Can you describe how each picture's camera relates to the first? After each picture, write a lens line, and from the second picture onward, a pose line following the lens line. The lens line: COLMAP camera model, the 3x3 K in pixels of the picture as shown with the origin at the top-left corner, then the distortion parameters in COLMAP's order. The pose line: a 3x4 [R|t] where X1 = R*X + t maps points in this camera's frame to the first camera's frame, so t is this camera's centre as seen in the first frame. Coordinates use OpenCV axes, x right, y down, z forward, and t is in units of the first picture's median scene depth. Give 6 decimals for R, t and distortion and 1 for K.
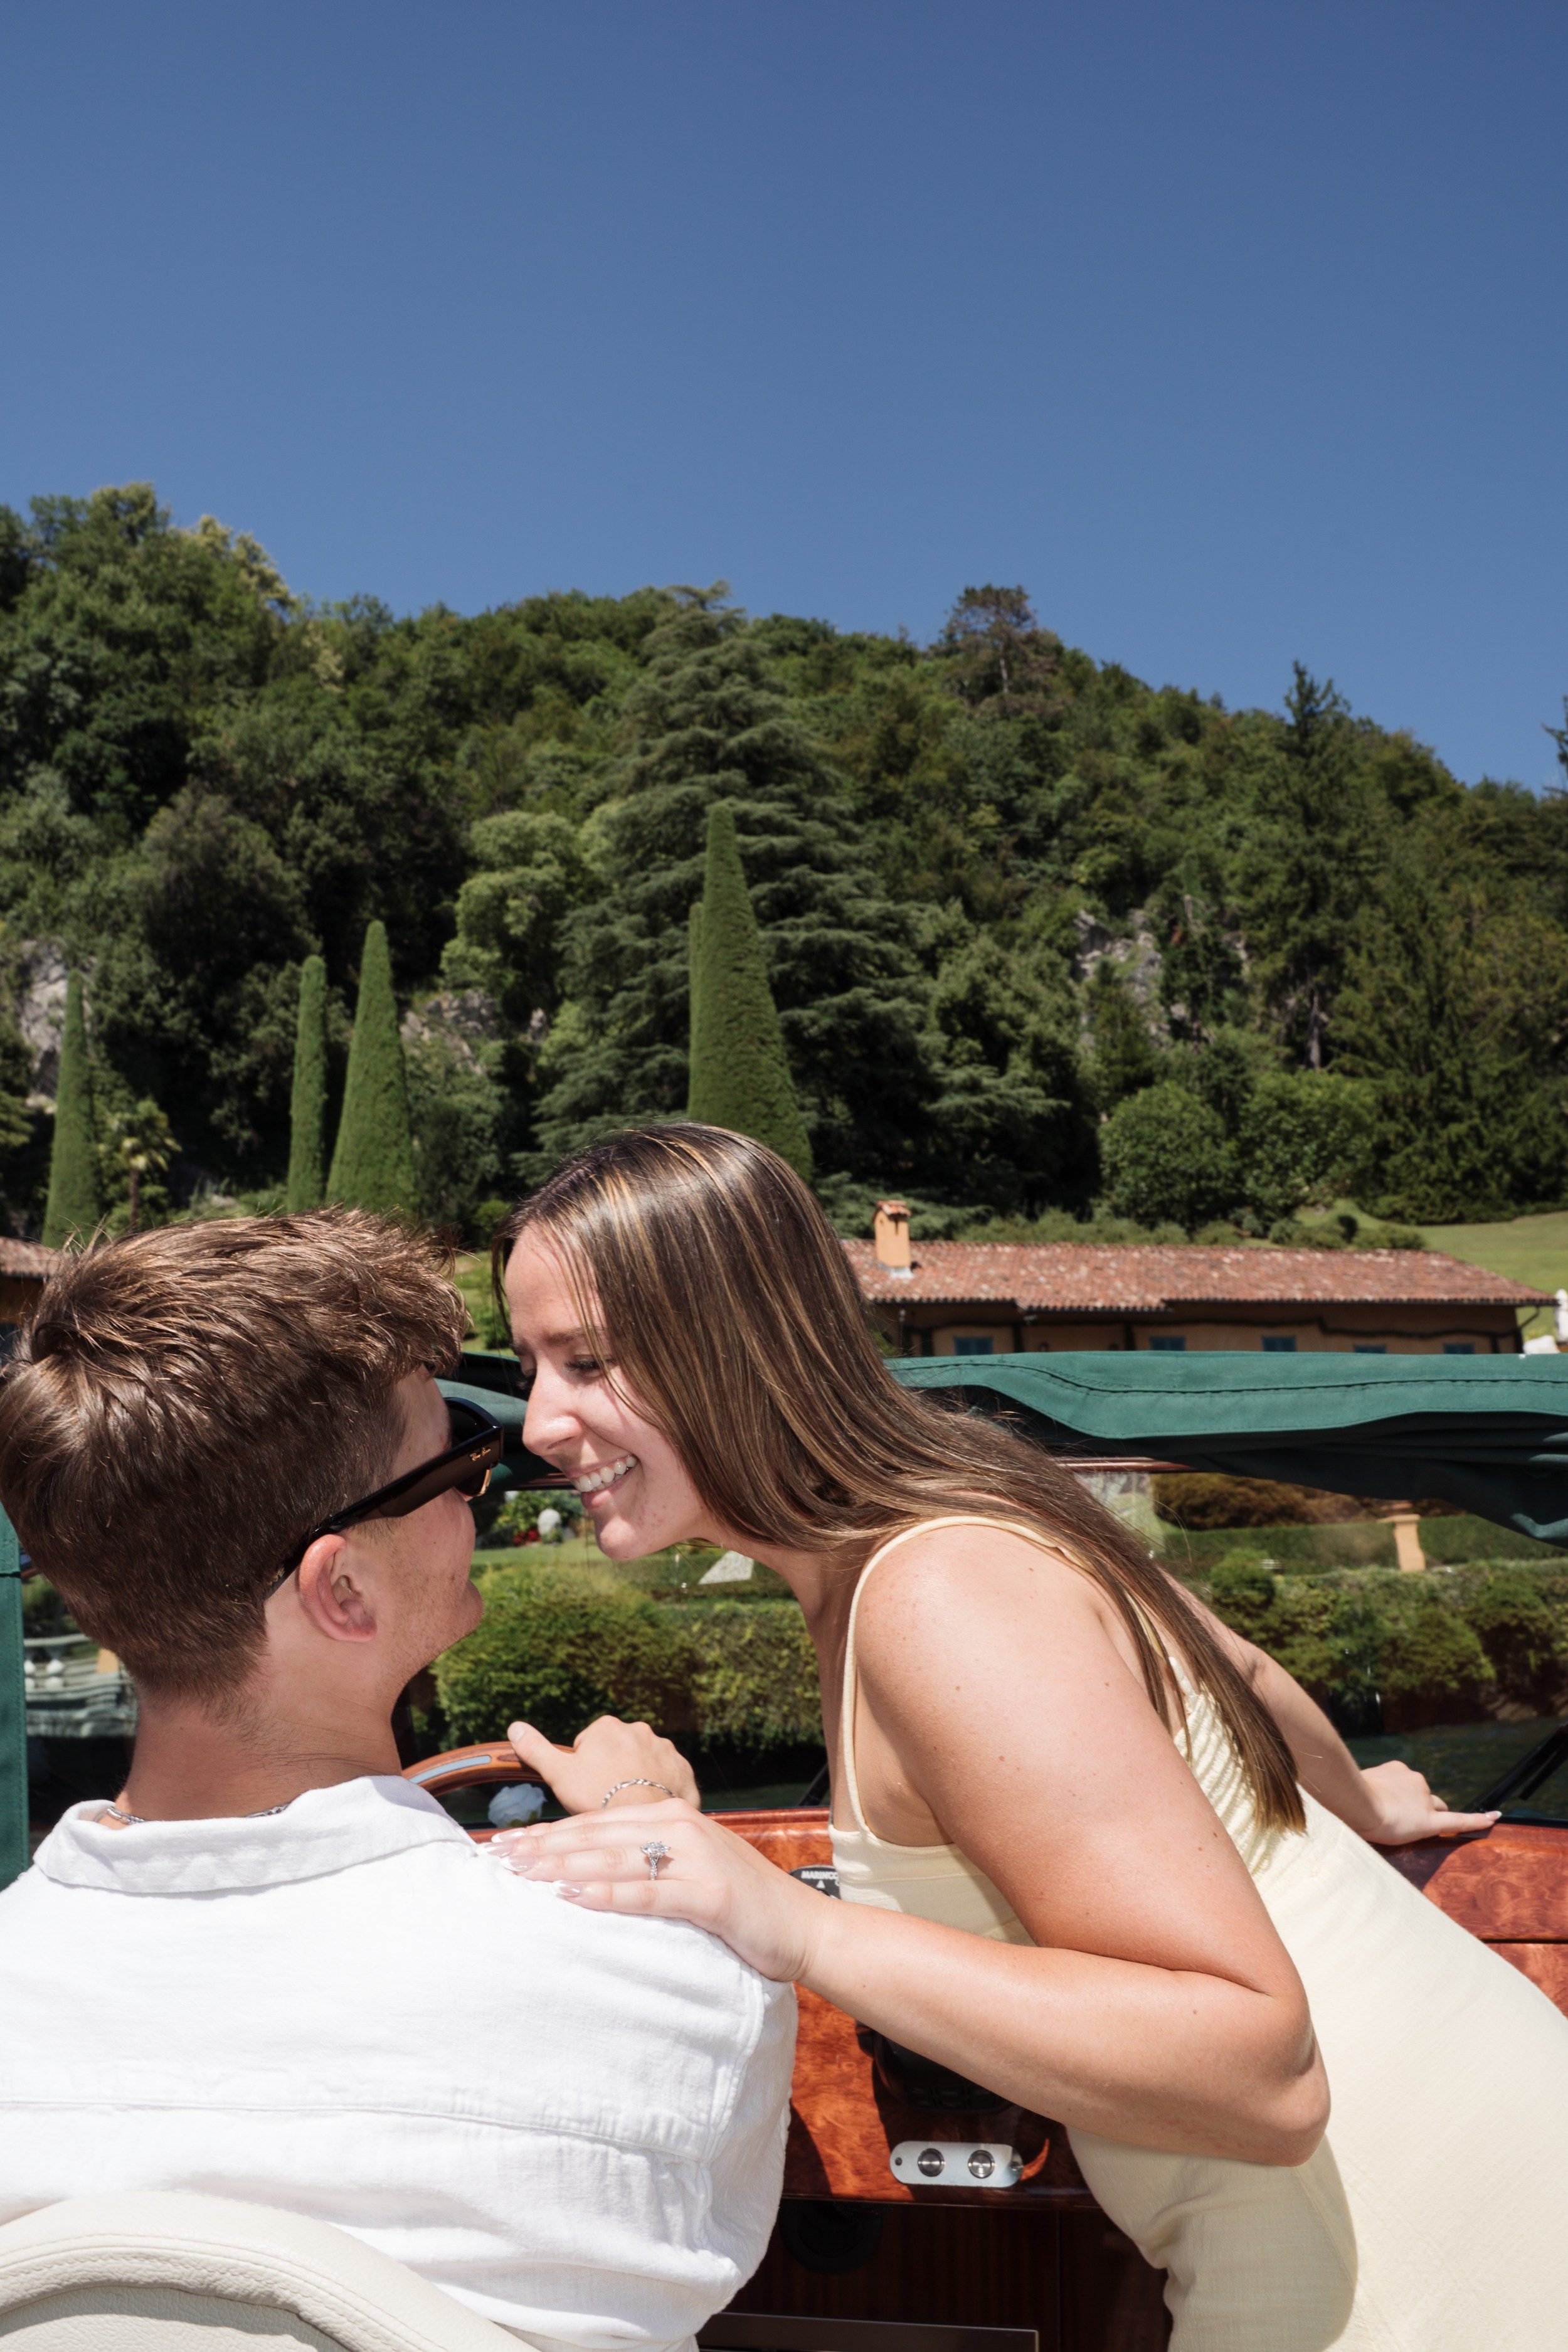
lens RADIAL K [[2055.5, 0, 776.5], [0, 2055.5, 1236.6], [0, 0, 1]] dist [-0.116034, 0.095514]
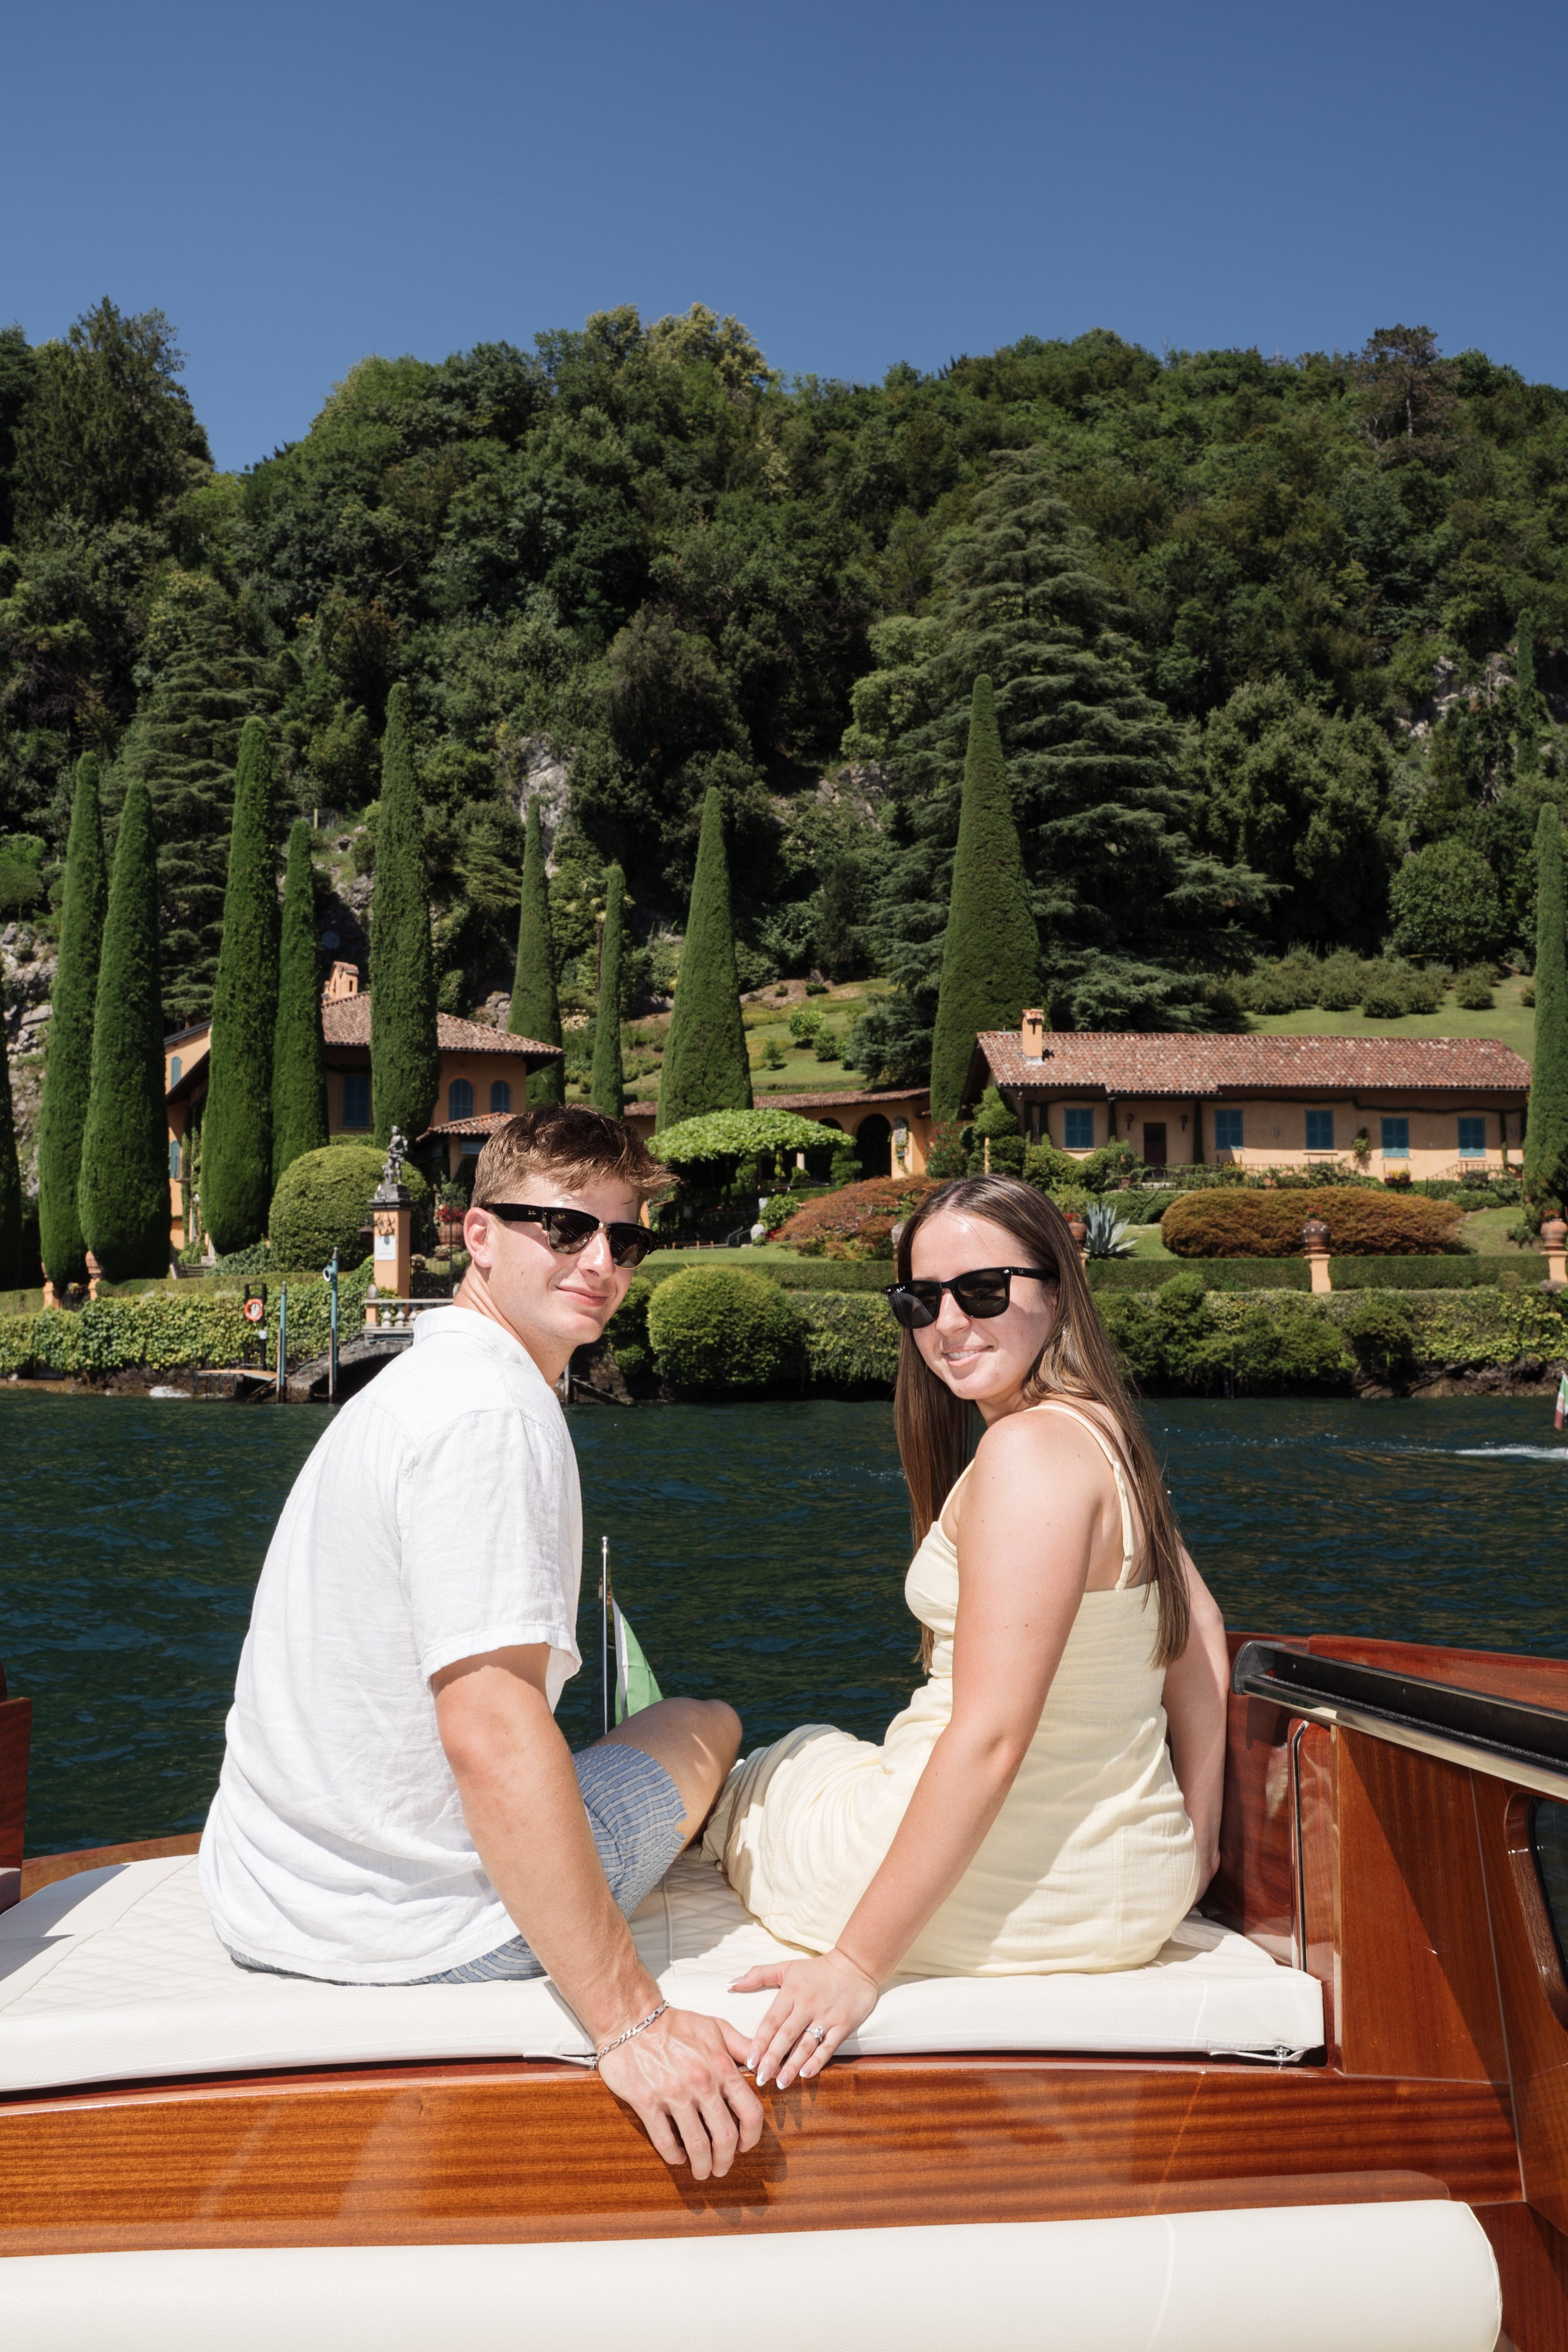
lens RADIAL K [[1950.4, 0, 770.4], [0, 1950.4, 1203.5], [0, 0, 1]] dist [-0.121974, 0.109426]
pose [[0.961824, 0.041003, -0.270581, 0.121697], [0.004346, 0.986299, 0.164911, -0.052213], [0.273636, -0.159791, 0.948467, -0.169476]]
